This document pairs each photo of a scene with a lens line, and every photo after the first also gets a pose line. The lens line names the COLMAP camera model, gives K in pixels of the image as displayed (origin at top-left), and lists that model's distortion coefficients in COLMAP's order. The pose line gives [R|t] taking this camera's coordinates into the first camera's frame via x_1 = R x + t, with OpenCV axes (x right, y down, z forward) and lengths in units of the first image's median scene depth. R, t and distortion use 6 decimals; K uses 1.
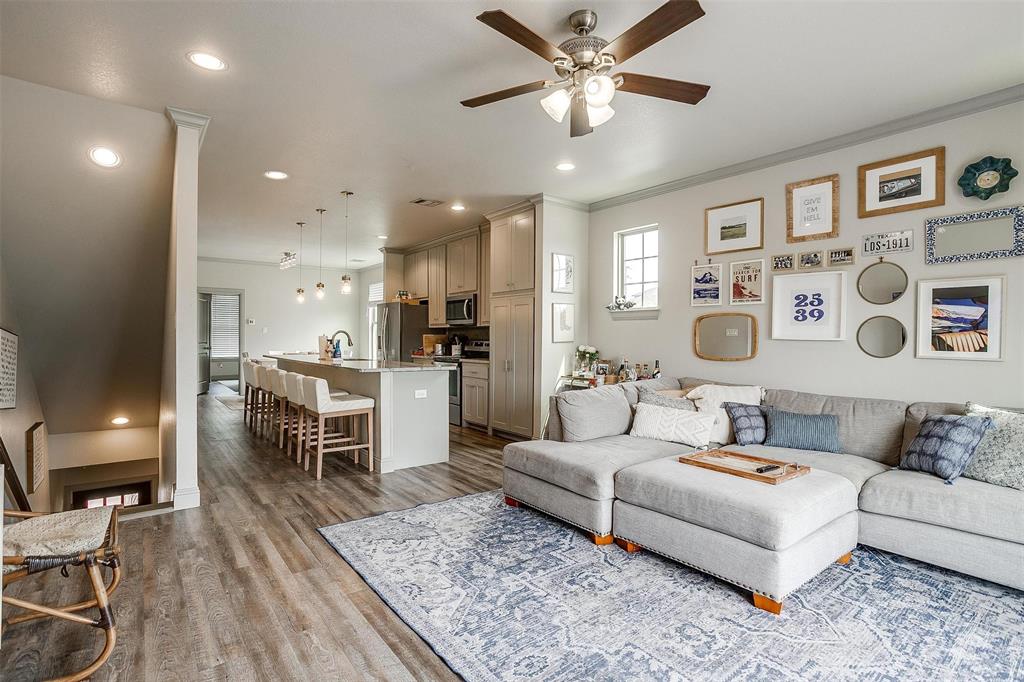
lens RADIAL K [[503.2, 0, 520.2], [0, 503.2, 343.9], [0, 0, 1]] dist [-0.052990, 0.028152]
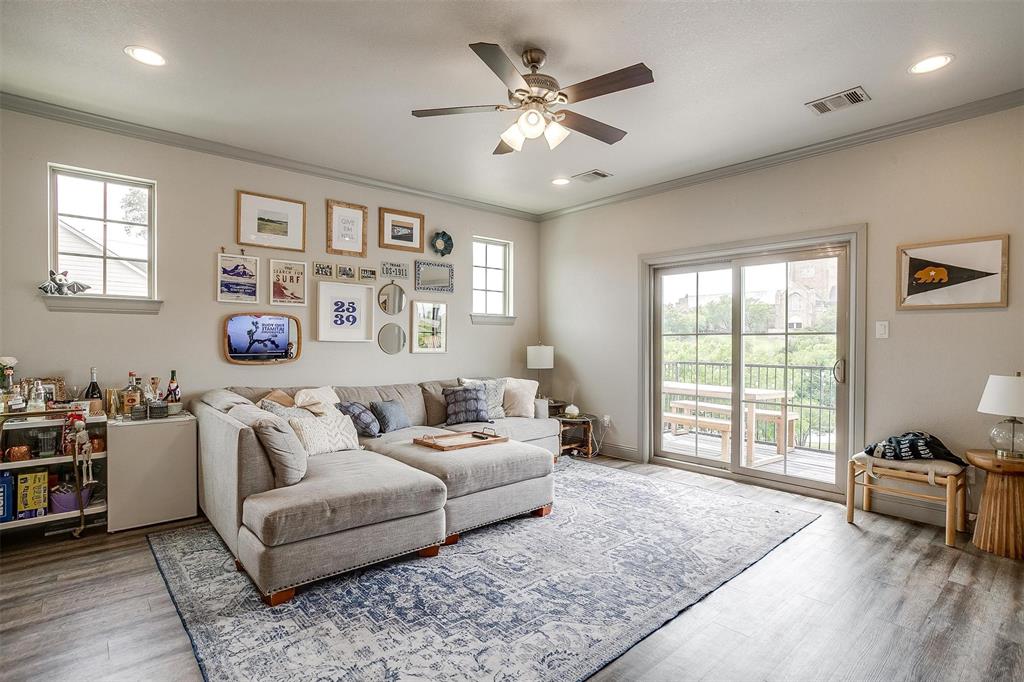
lens RADIAL K [[503.2, 0, 520.2], [0, 503.2, 343.9], [0, 0, 1]] dist [-0.052990, 0.028152]
pose [[-0.068534, -0.009763, 0.997601, -0.645047], [0.012191, 0.999869, 0.010623, -0.010127], [-0.997574, 0.012890, -0.068406, 0.716435]]
